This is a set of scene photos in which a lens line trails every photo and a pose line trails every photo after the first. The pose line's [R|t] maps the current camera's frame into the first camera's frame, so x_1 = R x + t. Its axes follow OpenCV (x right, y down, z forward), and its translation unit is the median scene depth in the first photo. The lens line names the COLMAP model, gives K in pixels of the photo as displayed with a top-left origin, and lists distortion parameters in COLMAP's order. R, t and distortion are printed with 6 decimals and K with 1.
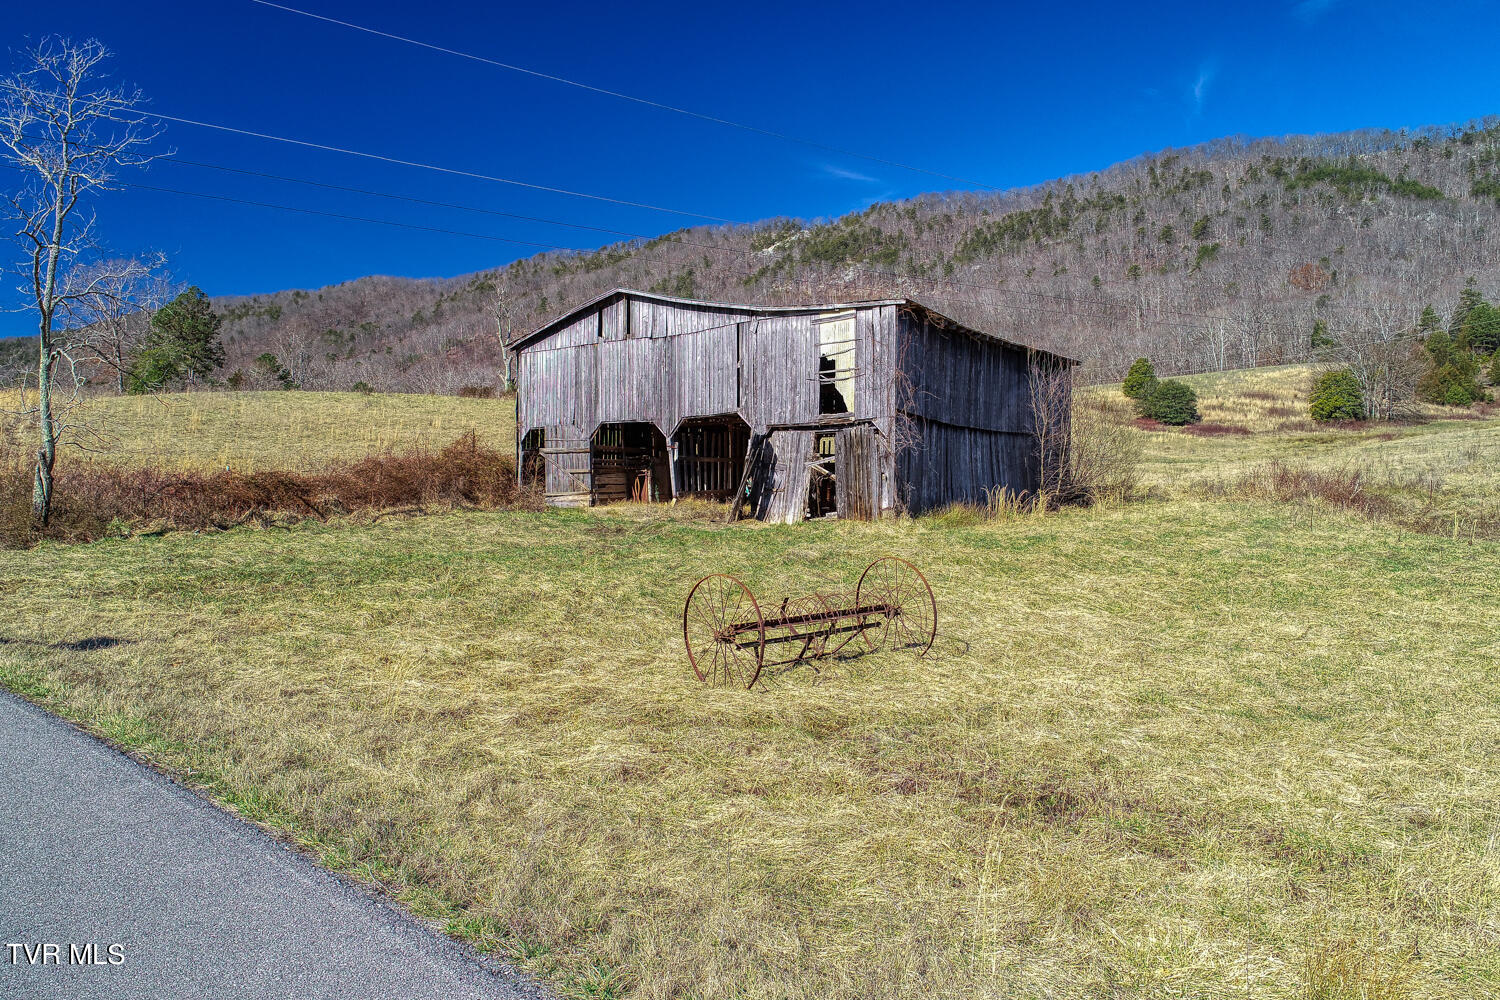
lens RADIAL K [[1031.7, 0, 728.2], [0, 1031.7, 522.7], [0, 0, 1]] dist [0.004040, -0.003787]
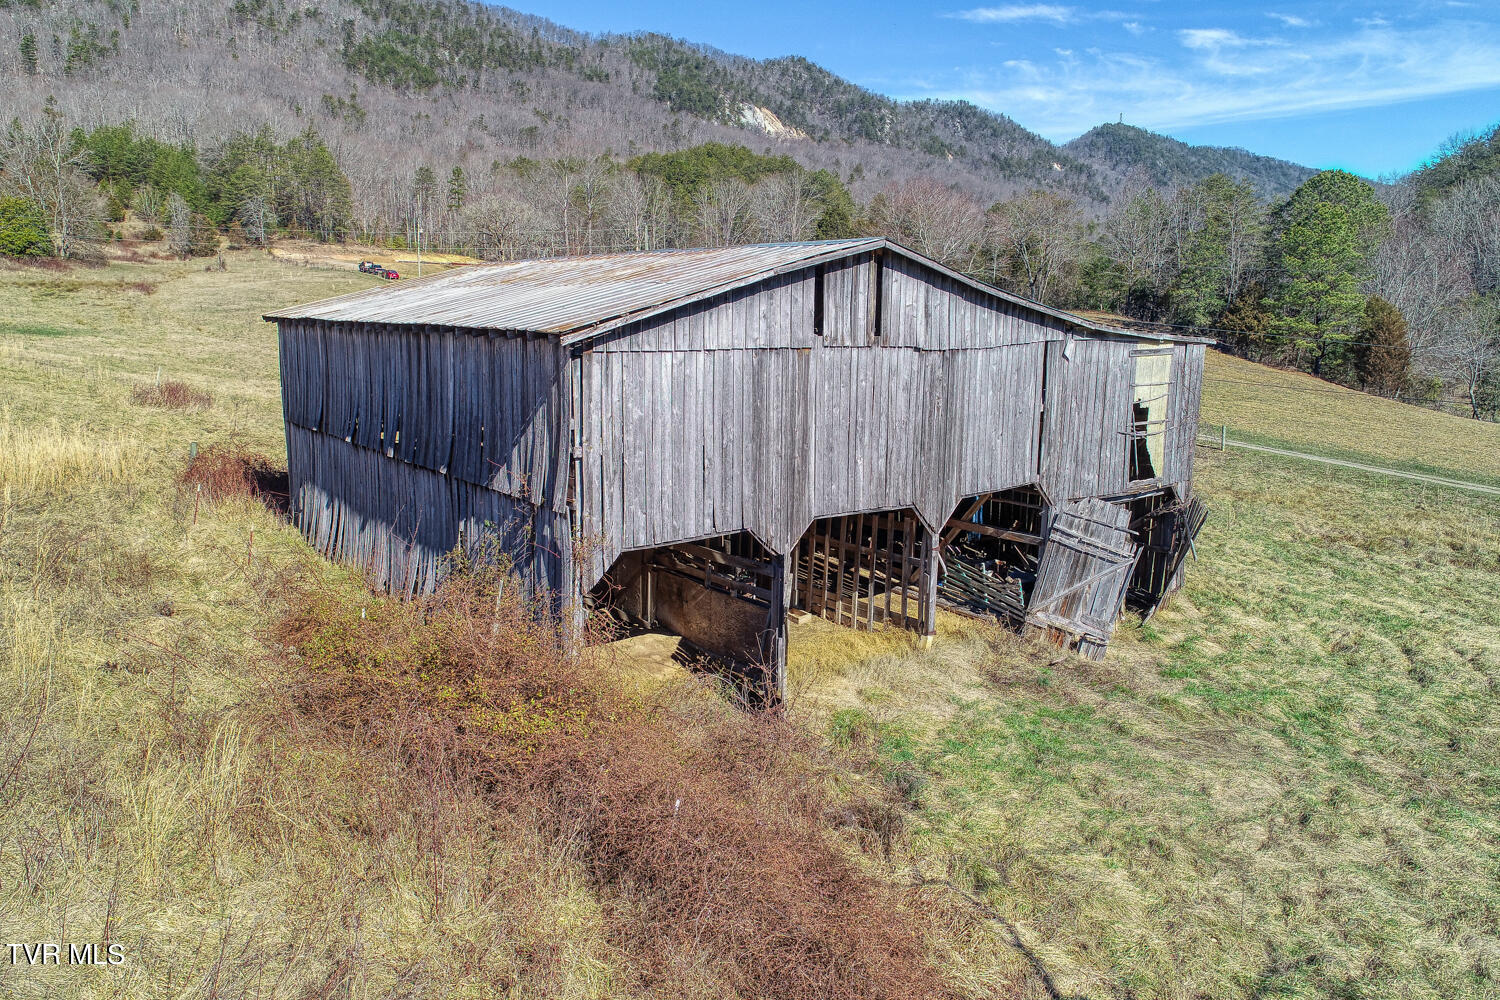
lens RADIAL K [[1031.7, 0, 763.4], [0, 1031.7, 510.8], [0, 0, 1]] dist [0.004040, -0.003787]
pose [[0.249845, -0.173650, 0.952588, -0.606711], [0.010225, 0.984206, 0.176732, -0.193151], [-0.968232, -0.034415, 0.247674, 0.952447]]
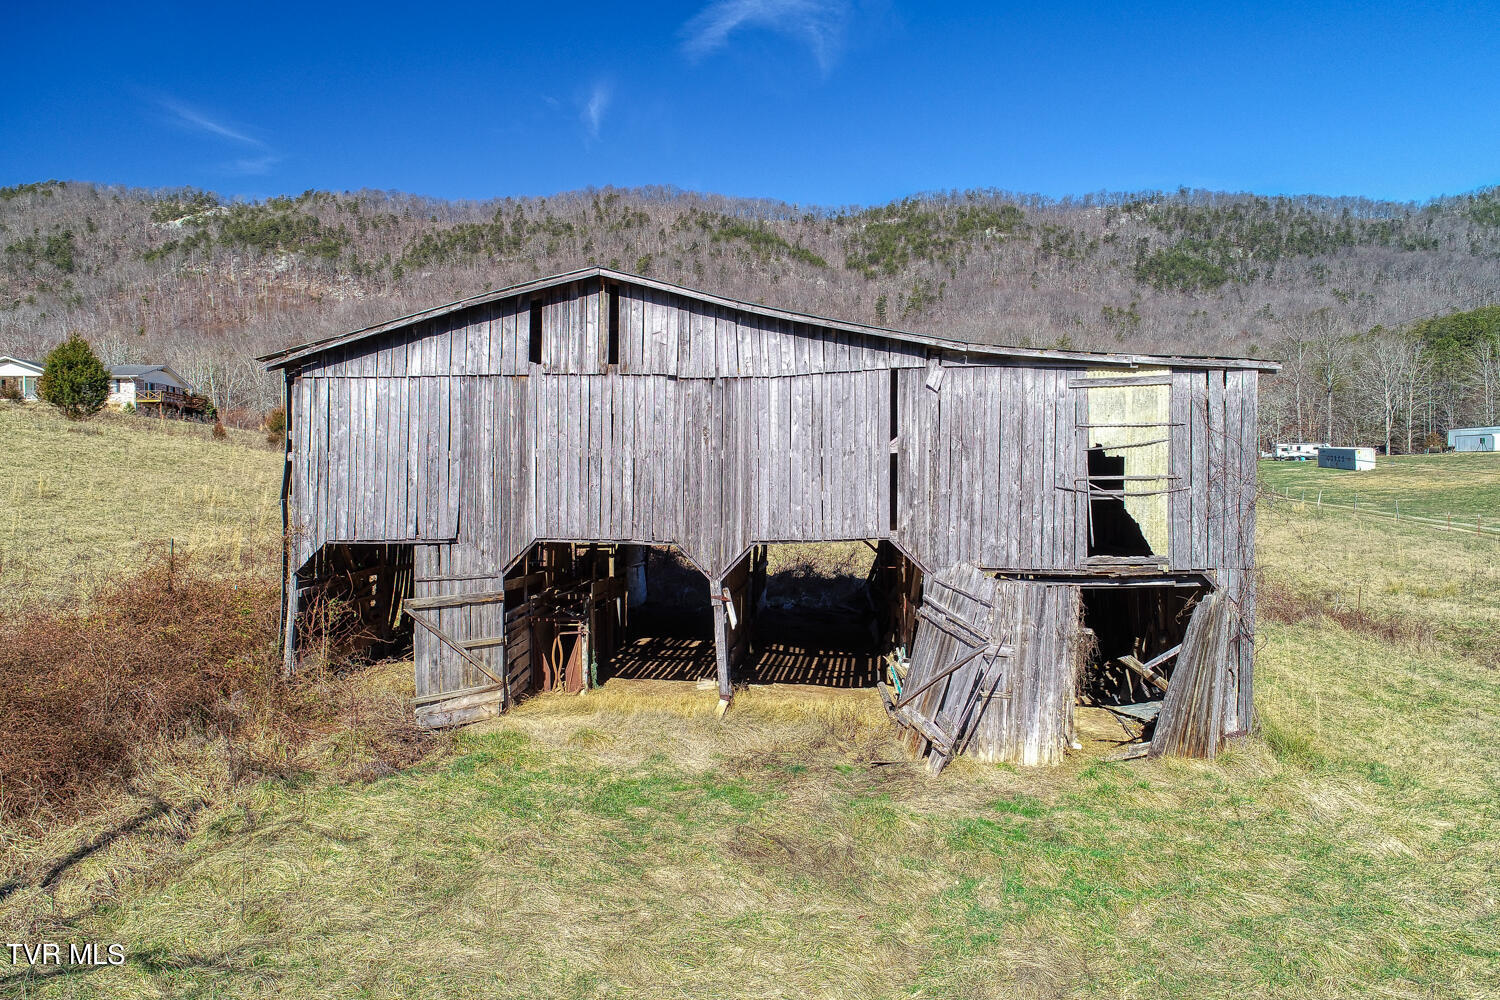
lens RADIAL K [[1031.7, 0, 743.7], [0, 1031.7, 513.5], [0, 0, 1]] dist [0.004040, -0.003787]
pose [[0.848016, 0.004964, 0.529948, -0.310874], [0.005268, 0.999828, -0.017795, -0.105450], [-0.529945, 0.017882, 0.847843, 0.568494]]
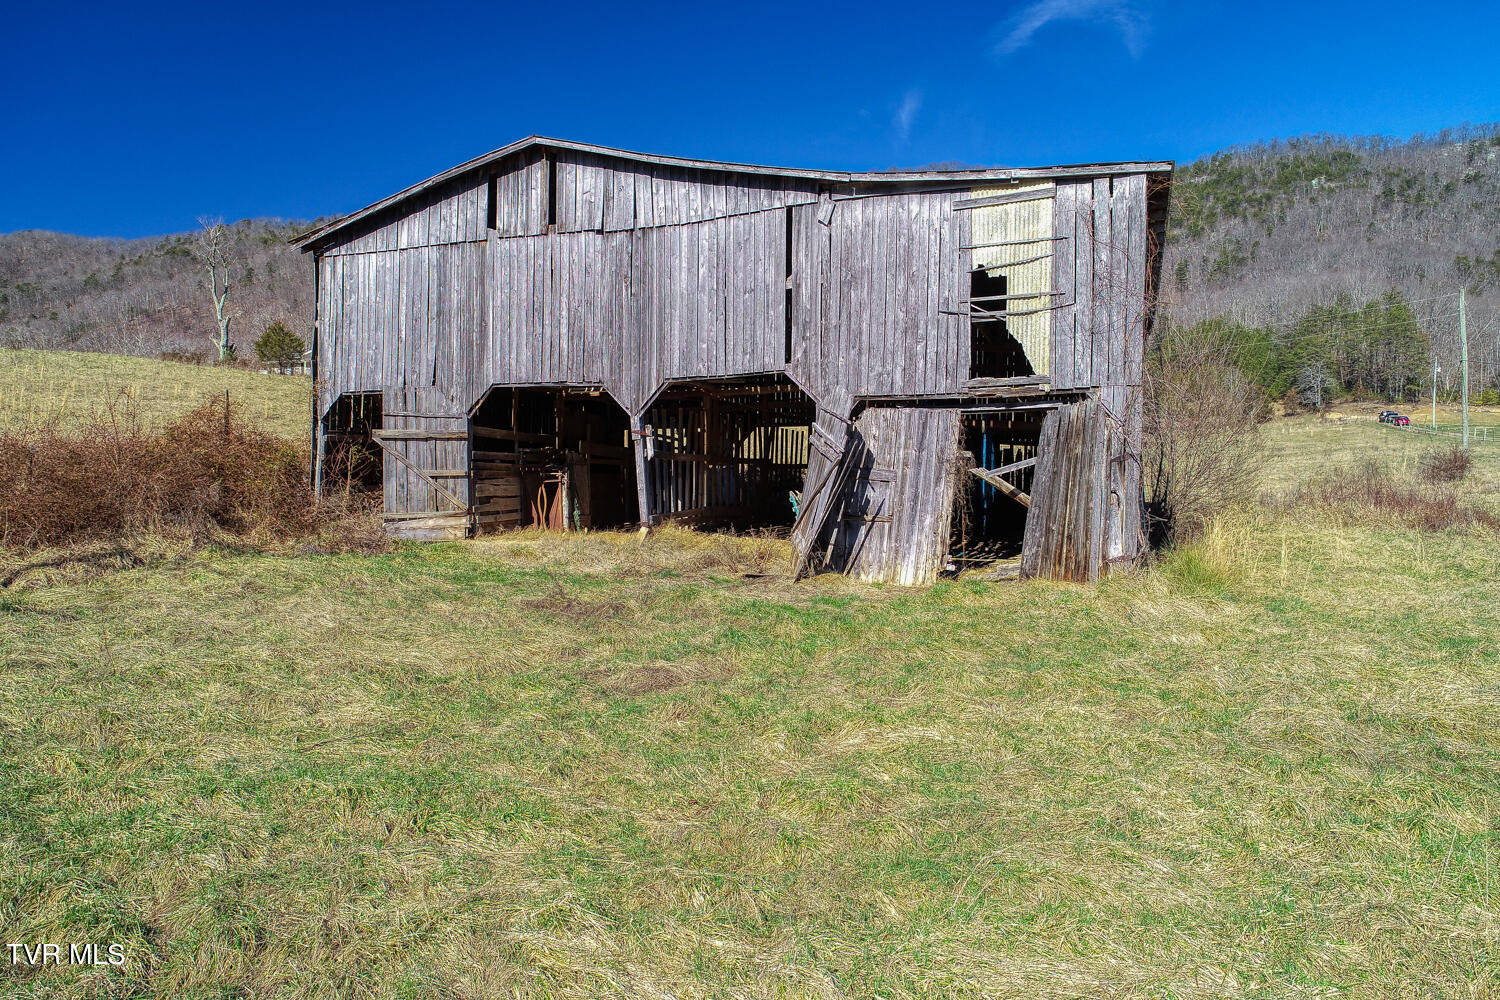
lens RADIAL K [[1031.7, 0, 732.8], [0, 1031.7, 499.2], [0, 0, 1]] dist [0.004040, -0.003787]
pose [[0.964493, 0.010506, 0.263901, -0.151079], [-0.005638, 0.999800, -0.019197, -0.028126], [-0.264050, 0.017027, 0.964359, 0.462470]]
